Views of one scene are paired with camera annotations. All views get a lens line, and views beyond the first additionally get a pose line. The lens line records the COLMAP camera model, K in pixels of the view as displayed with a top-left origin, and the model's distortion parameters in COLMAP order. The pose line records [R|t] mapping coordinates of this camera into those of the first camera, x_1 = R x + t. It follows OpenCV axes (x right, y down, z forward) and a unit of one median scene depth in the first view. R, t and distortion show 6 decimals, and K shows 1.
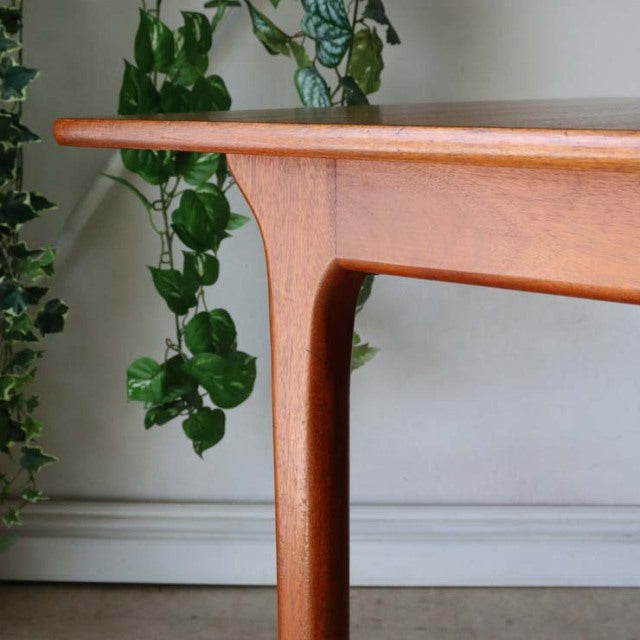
lens RADIAL K [[1442.1, 0, 319.8], [0, 1442.1, 335.6], [0, 0, 1]] dist [0.029770, 0.504836]
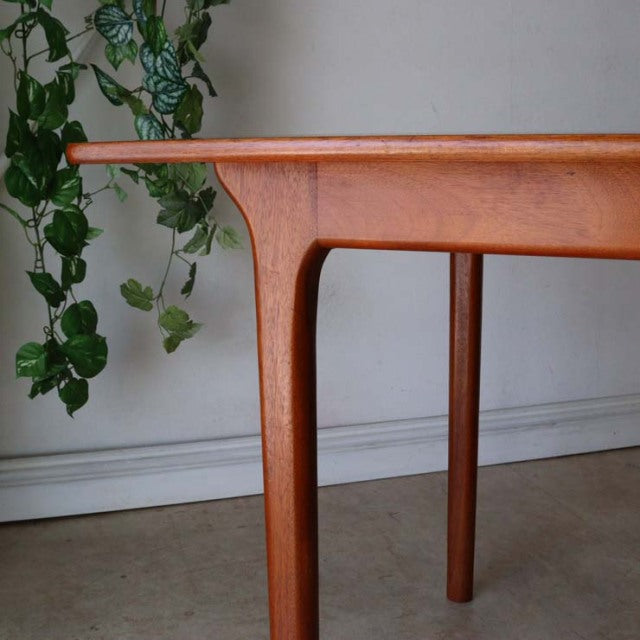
lens RADIAL K [[1038.8, 0, 320.0], [0, 1038.8, 320.0], [0, 0, 1]] dist [-0.099990, 0.247603]
pose [[0.946119, -0.066889, 0.316837, -0.167440], [0.068895, 0.997612, 0.004881, 0.008805], [-0.316406, 0.017211, 0.948468, 0.052275]]
